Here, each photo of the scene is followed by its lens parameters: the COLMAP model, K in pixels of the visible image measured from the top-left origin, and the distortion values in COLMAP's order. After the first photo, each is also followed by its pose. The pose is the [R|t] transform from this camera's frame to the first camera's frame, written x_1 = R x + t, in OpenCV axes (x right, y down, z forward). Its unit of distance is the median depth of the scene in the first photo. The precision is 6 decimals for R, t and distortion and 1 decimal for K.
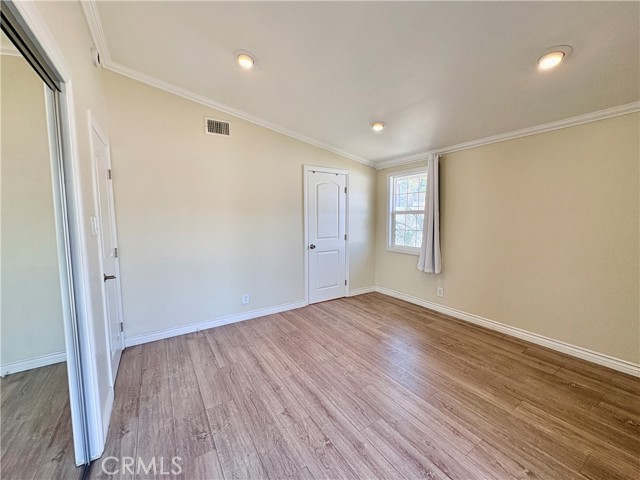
lens RADIAL K [[255.9, 0, 319.0], [0, 255.9, 239.7], [0, 0, 1]] dist [-0.002906, 0.000451]
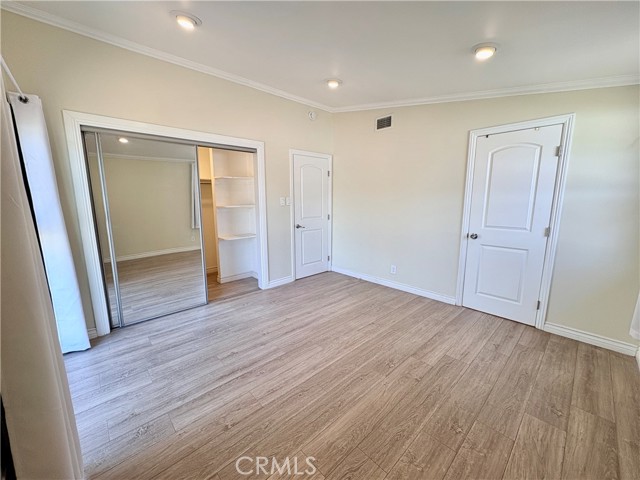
lens RADIAL K [[255.9, 0, 319.1], [0, 255.9, 239.2], [0, 0, 1]] dist [-0.002906, 0.000451]
pose [[0.173047, 0.163682, -0.971217, 0.800333], [-0.084669, 0.984916, 0.150905, -0.050765], [0.981267, 0.056118, 0.184296, 0.491375]]
